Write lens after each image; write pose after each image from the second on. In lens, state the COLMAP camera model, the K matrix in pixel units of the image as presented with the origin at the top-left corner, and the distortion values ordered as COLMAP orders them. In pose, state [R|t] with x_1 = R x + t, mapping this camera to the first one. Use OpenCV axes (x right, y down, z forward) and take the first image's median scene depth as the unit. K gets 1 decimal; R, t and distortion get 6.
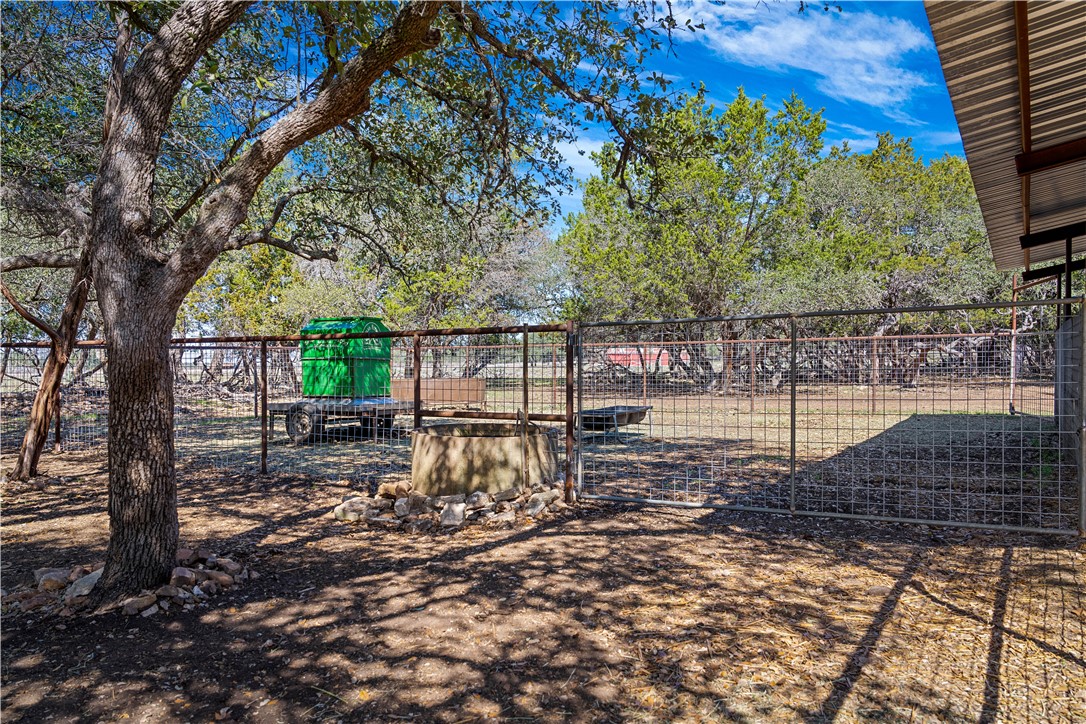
lens RADIAL K [[812.1, 0, 540.1], [0, 812.1, 335.1], [0, 0, 1]] dist [-0.003649, 0.007509]
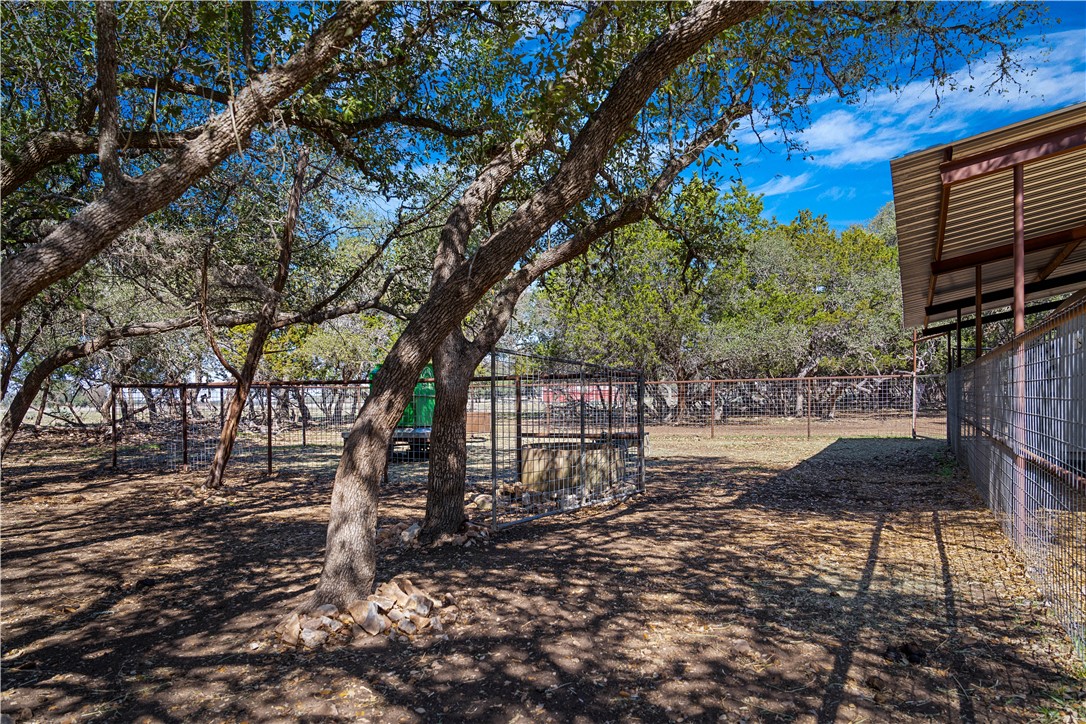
lens RADIAL K [[755.2, 0, 543.2], [0, 755.2, 358.4], [0, 0, 1]] dist [0.039030, -0.001493]
pose [[0.995725, 0.003056, 0.092315, -0.214402], [-0.001207, 0.999798, -0.020078, -0.007722], [-0.092358, 0.019881, 0.995527, -0.282885]]
